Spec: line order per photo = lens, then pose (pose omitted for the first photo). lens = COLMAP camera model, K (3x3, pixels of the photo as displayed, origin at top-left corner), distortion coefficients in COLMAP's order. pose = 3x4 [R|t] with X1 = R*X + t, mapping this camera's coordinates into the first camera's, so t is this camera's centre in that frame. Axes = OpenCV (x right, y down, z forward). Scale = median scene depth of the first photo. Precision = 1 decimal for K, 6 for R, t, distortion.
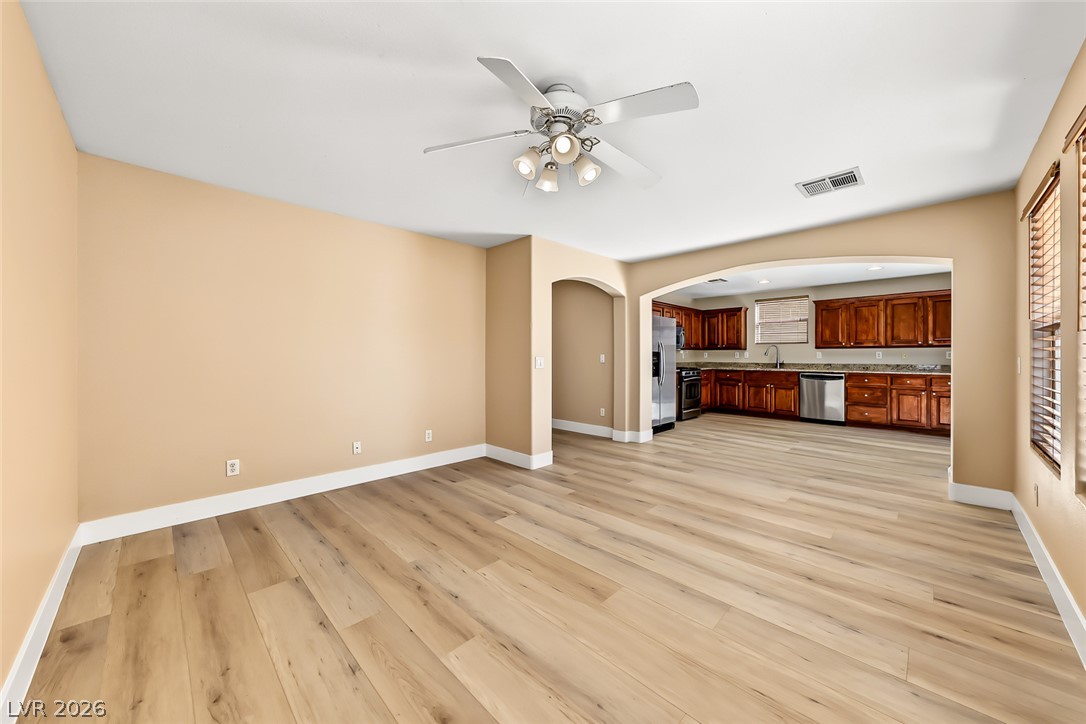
lens RADIAL K [[387.1, 0, 539.9], [0, 387.1, 358.0], [0, 0, 1]] dist [0.010919, -0.000082]
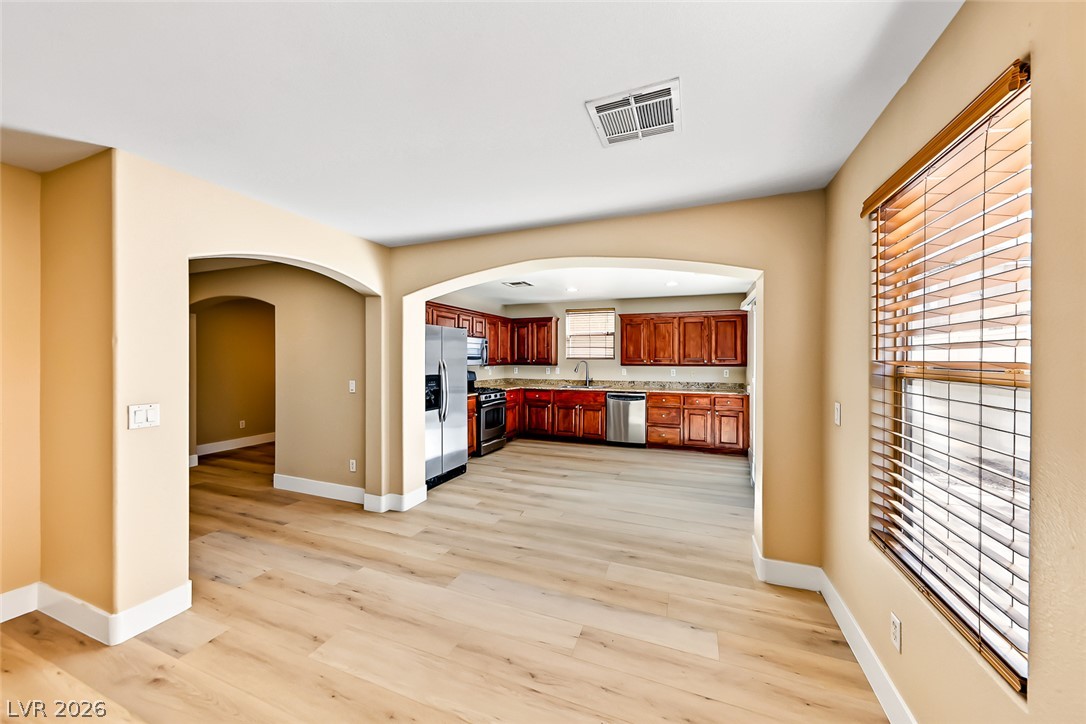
lens RADIAL K [[391.9, 0, 543.0], [0, 391.9, 362.0], [0, 0, 1]] dist [-0.000252, -0.000002]
pose [[0.914180, 0.003874, 0.405291, 0.168101], [-0.003353, 0.999992, -0.001994, -0.032809], [-0.405296, 0.000464, 0.914186, 0.231489]]
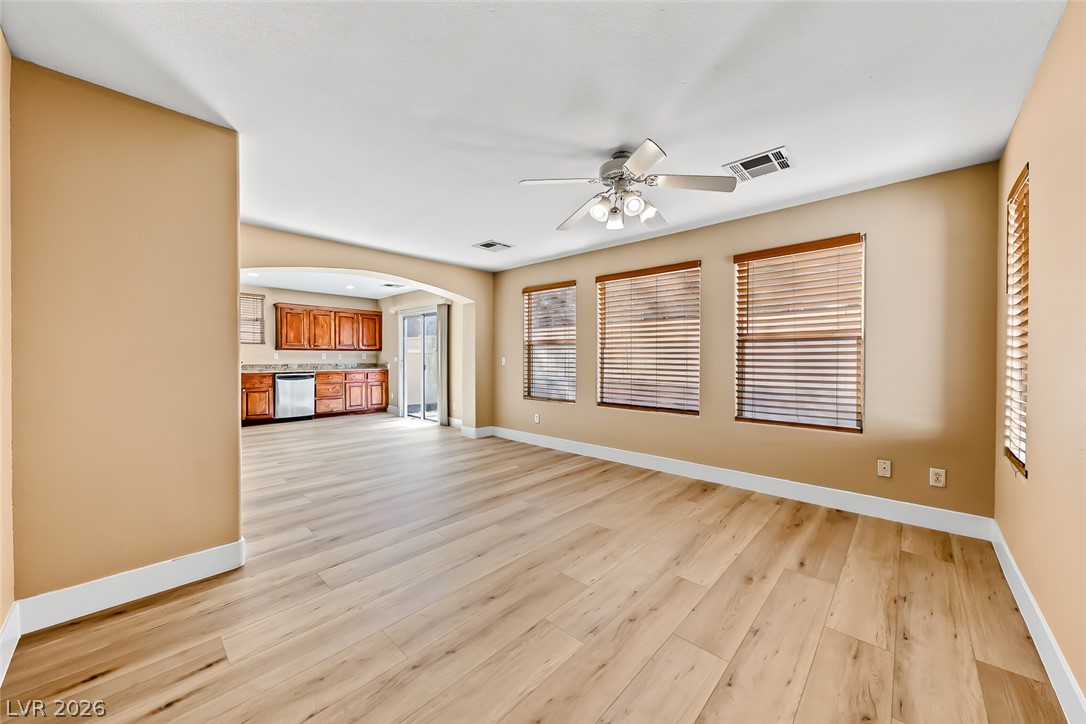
lens RADIAL K [[387.1, 0, 539.9], [0, 387.1, 358.0], [0, 0, 1]] dist [0.010919, -0.000082]
pose [[-0.028478, -0.000181, 0.999594, -0.367806], [0.000592, 1.000000, 0.000198, -0.001797], [-0.999594, 0.000598, -0.028477, 0.381414]]
